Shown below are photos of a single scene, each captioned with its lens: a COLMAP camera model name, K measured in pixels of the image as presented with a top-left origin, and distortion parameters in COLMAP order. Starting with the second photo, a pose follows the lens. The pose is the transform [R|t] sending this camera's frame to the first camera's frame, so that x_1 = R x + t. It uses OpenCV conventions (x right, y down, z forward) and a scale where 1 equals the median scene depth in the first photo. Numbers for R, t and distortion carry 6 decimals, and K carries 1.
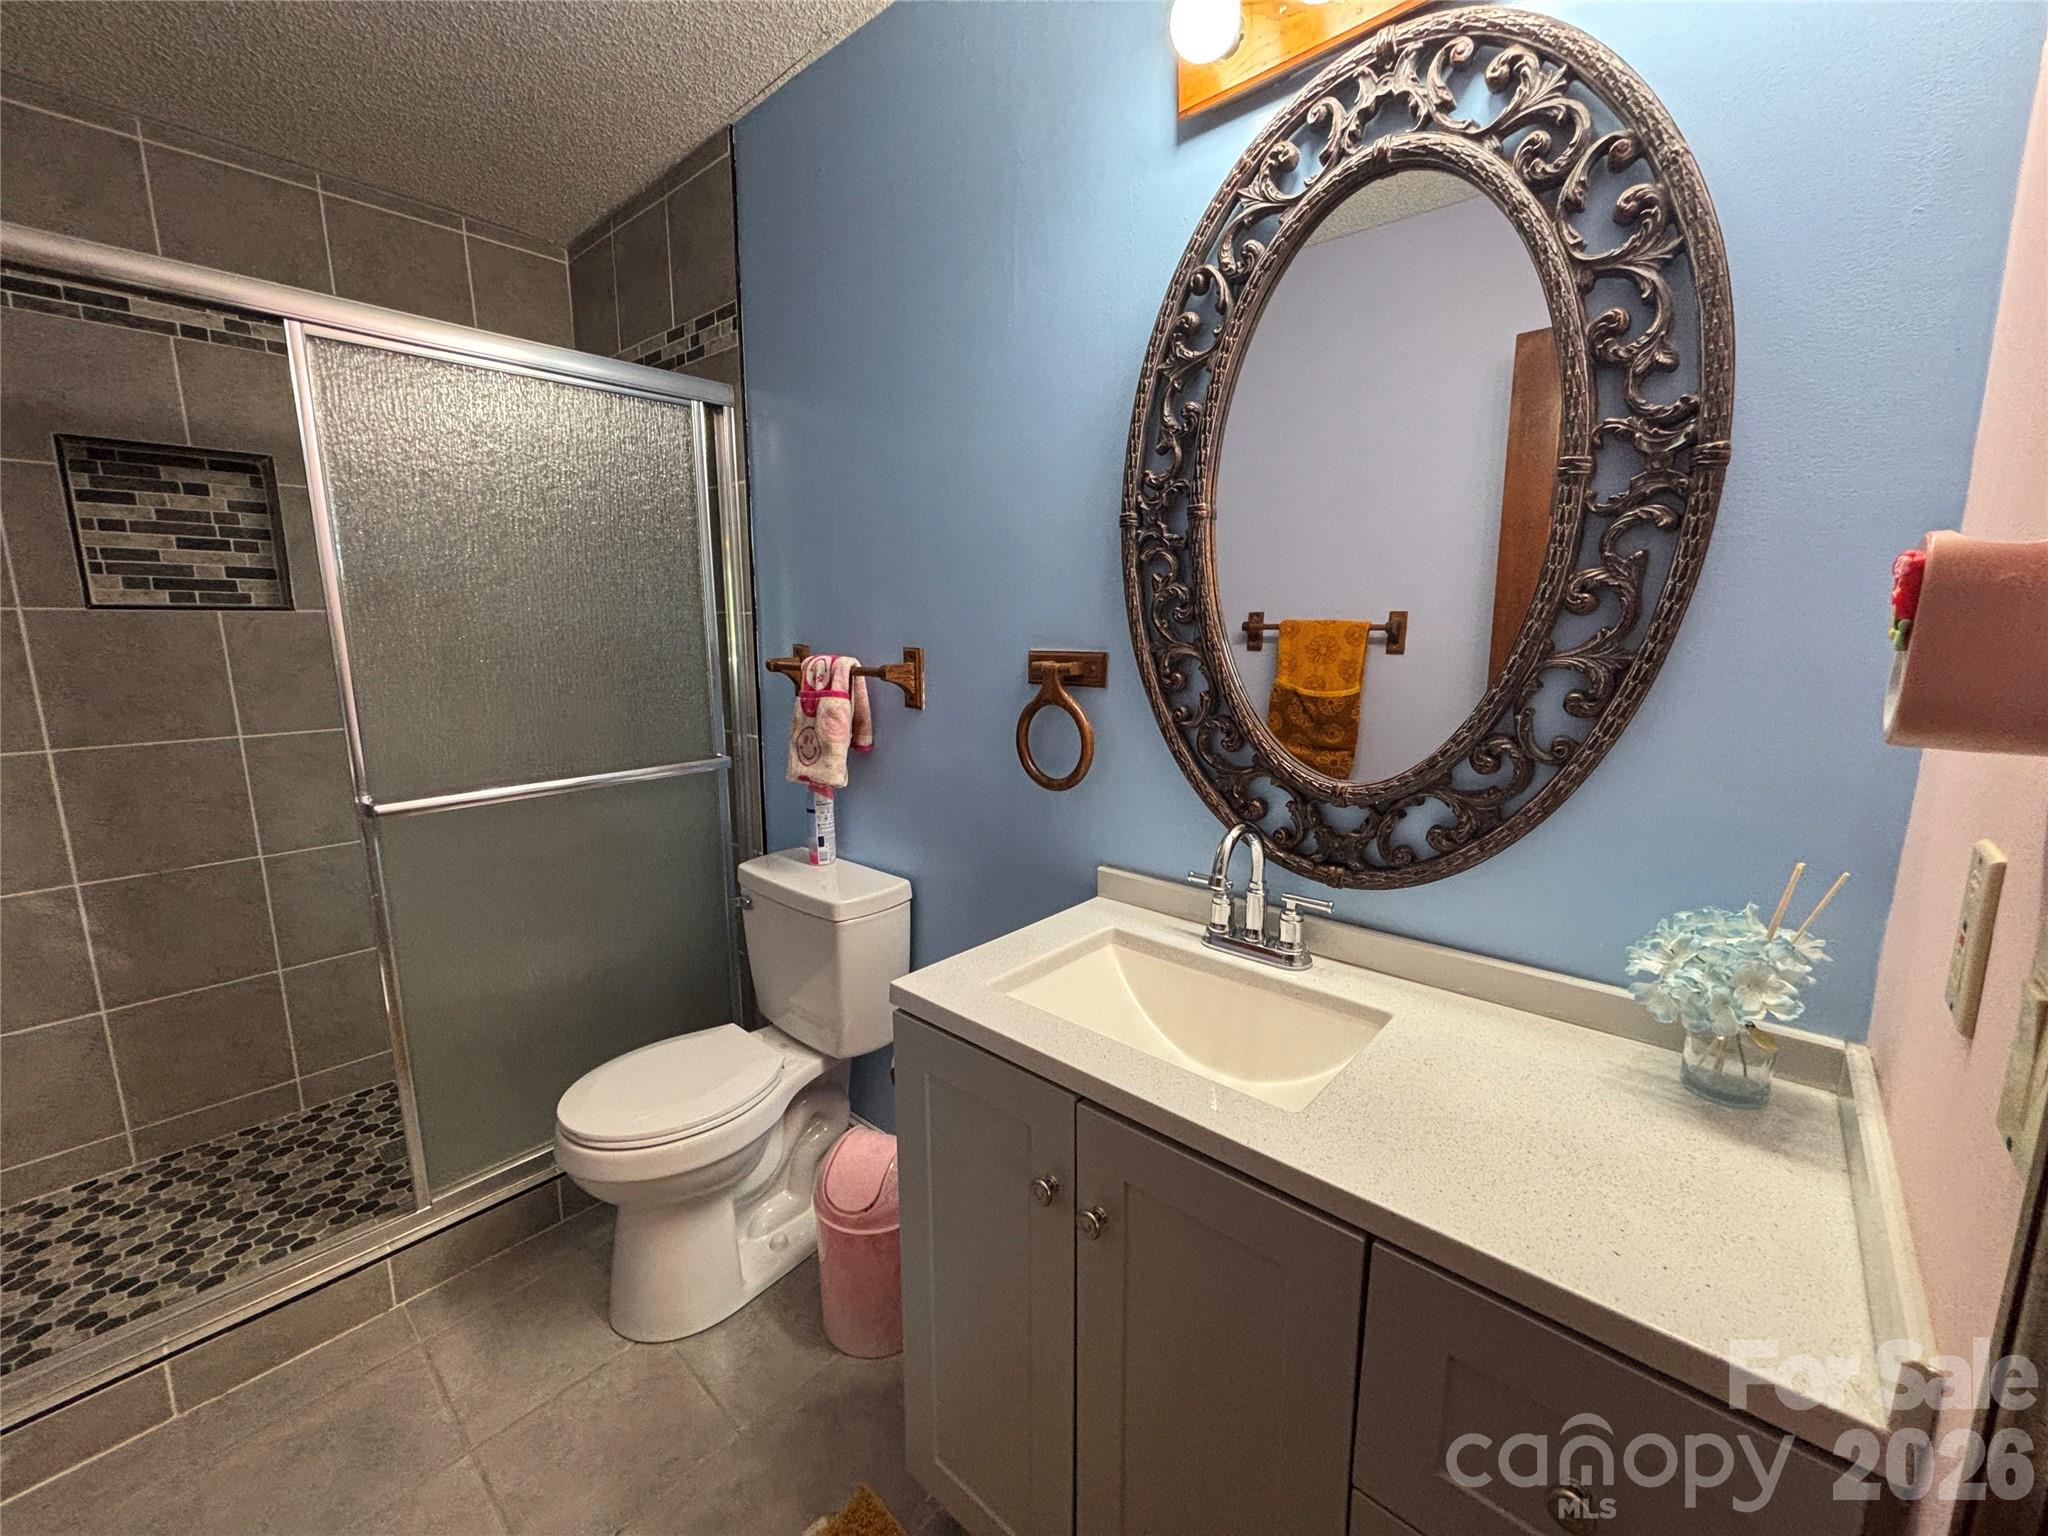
lens RADIAL K [[821.9, 0, 1030.6], [0, 821.9, 761.5], [0, 0, 1]] dist [0.018132, -0.007397]
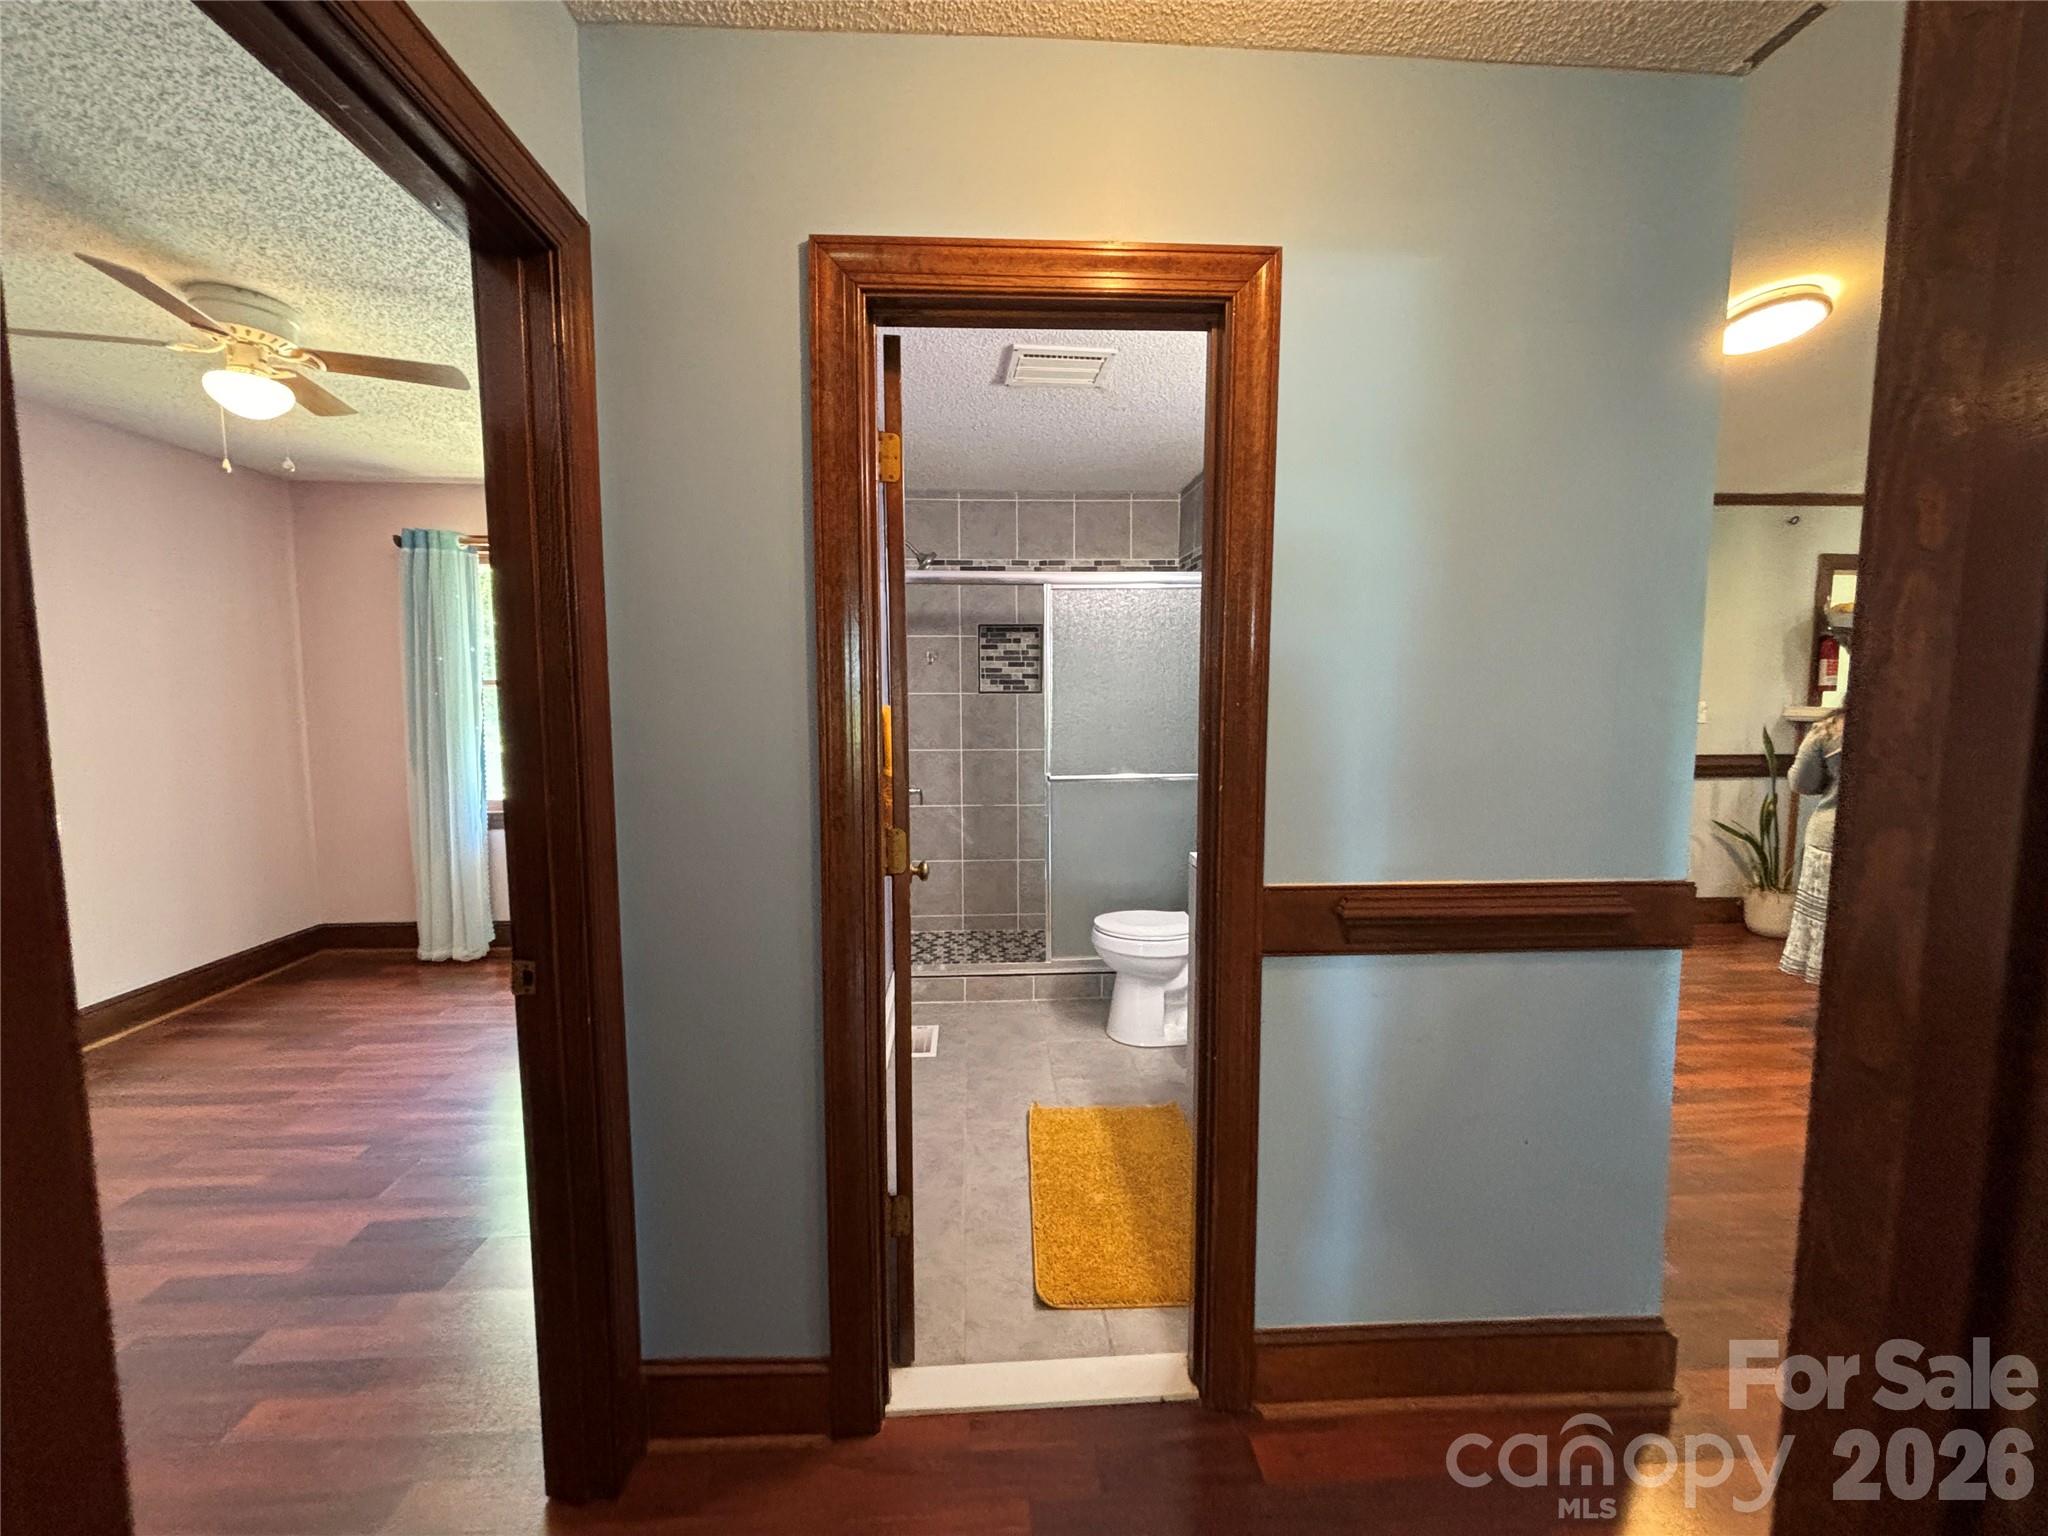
lens RADIAL K [[821.9, 0, 1018.4], [0, 821.9, 765.3], [0, 0, 1]] dist [-0.000173, 0.000936]
pose [[0.708080, 0.063449, -0.703276, 0.600948], [-0.120423, 0.992216, -0.031728, 0.082015], [0.695788, 0.107156, 0.710209, -0.557249]]
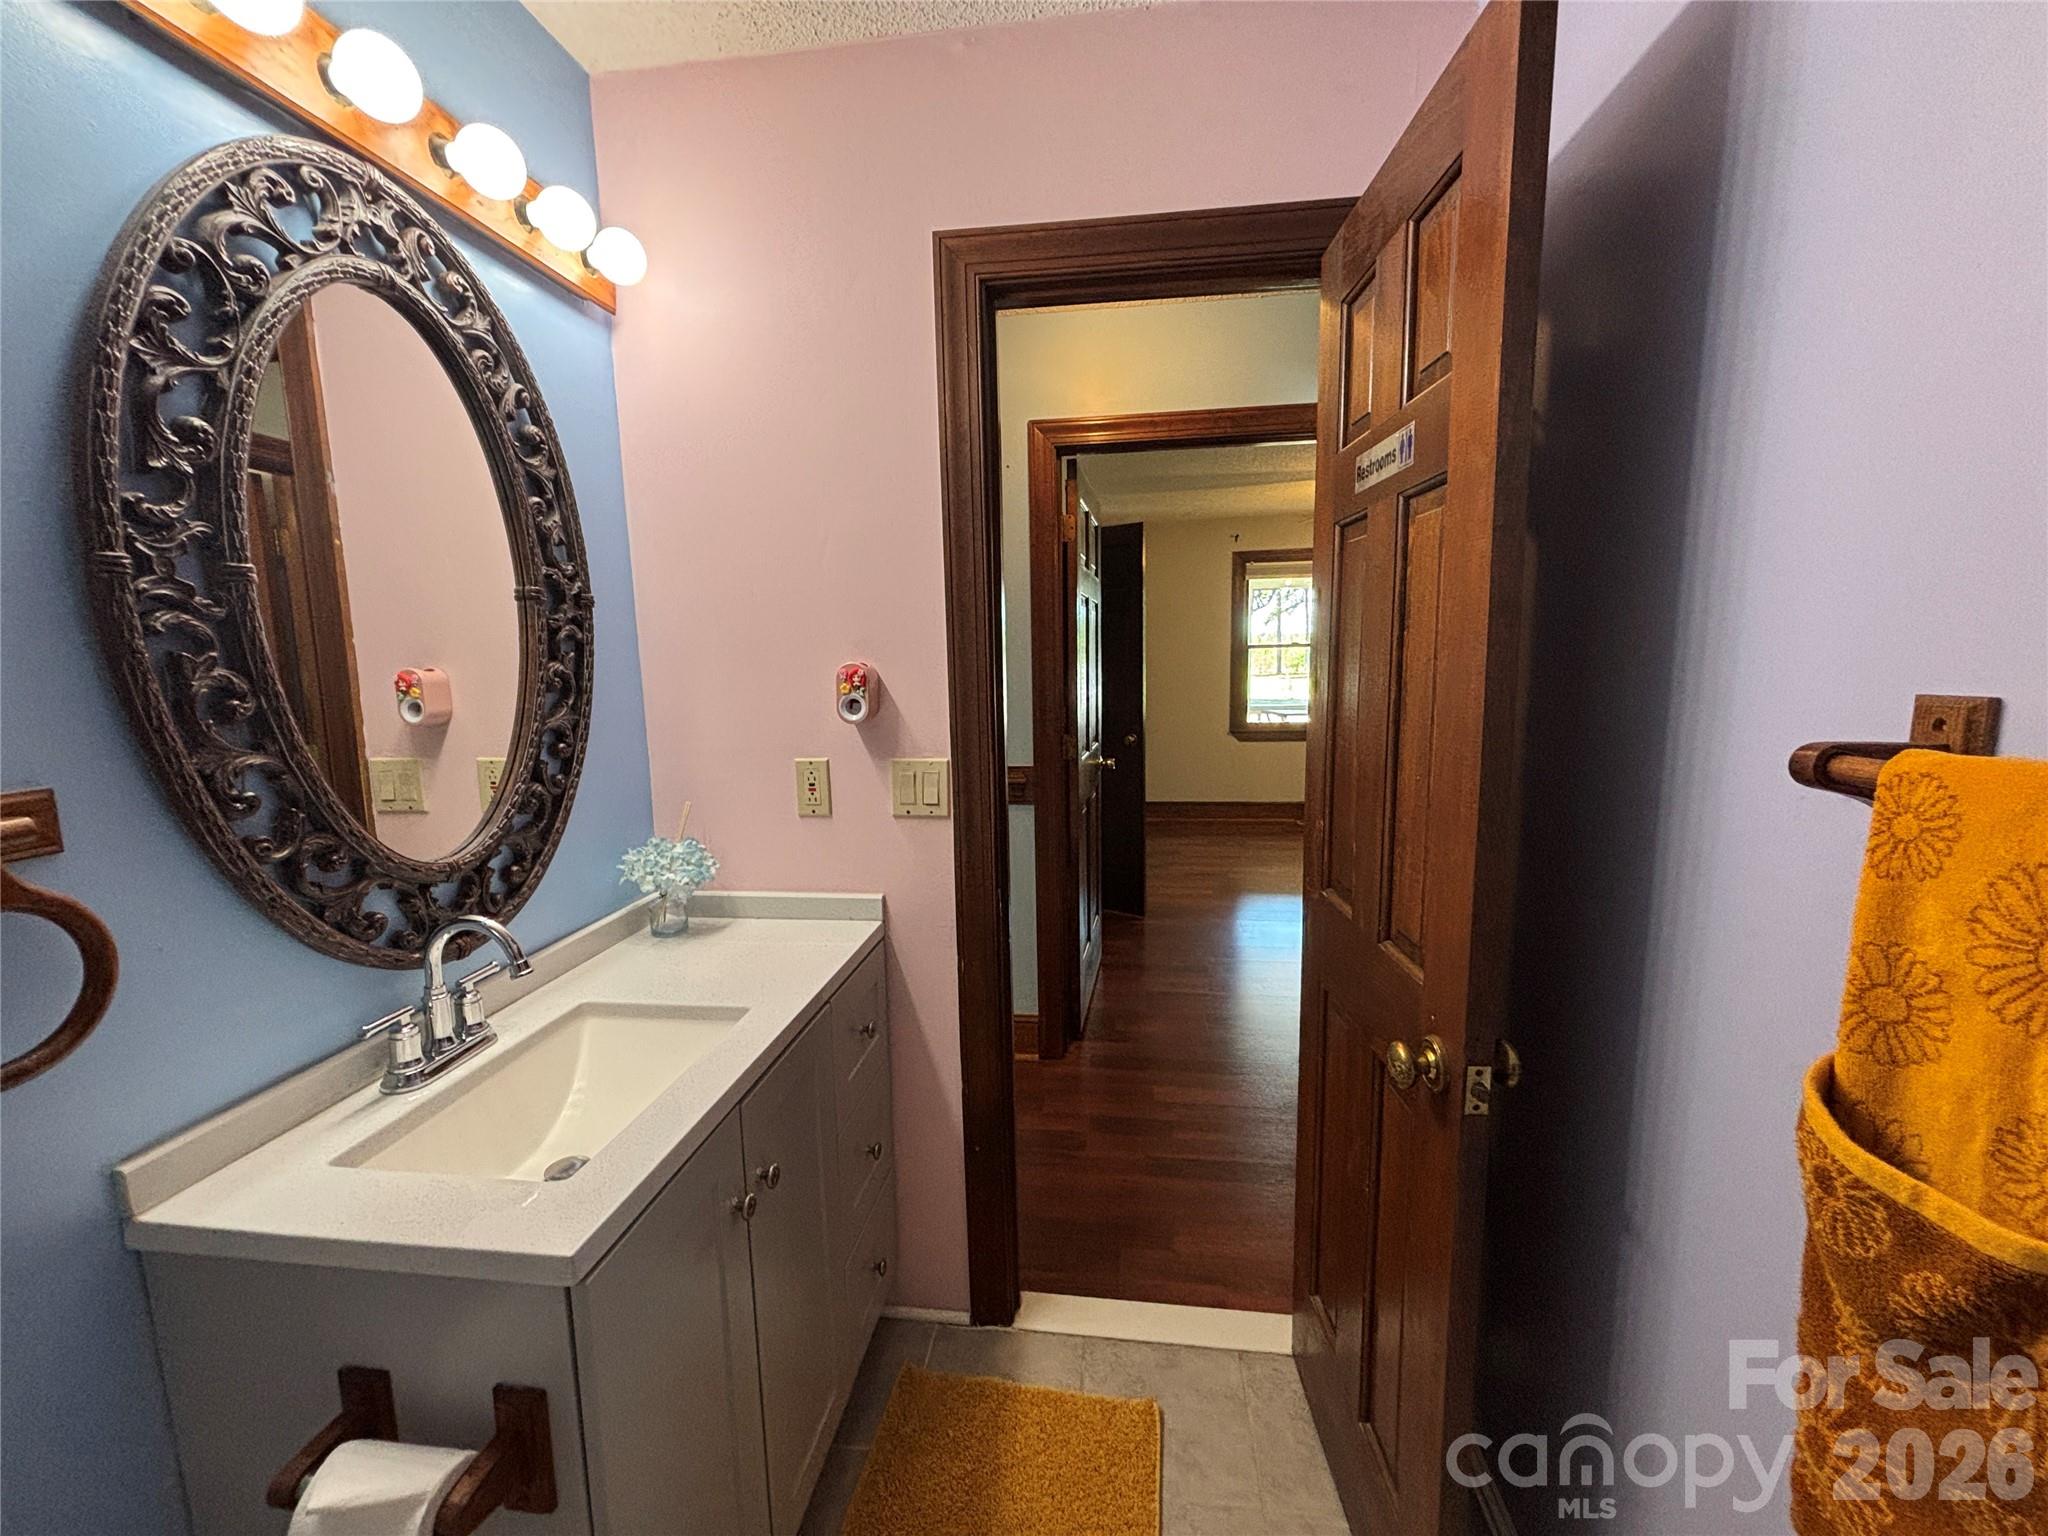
lens RADIAL K [[821.9, 0, 1018.4], [0, 821.9, 765.3], [0, 0, 1]] dist [-0.000173, 0.000936]
pose [[-0.548565, -0.100575, 0.830037, -1.255847], [0.163909, 0.960540, 0.224714, -0.294314], [-0.819885, 0.259321, -0.510433, 1.326408]]
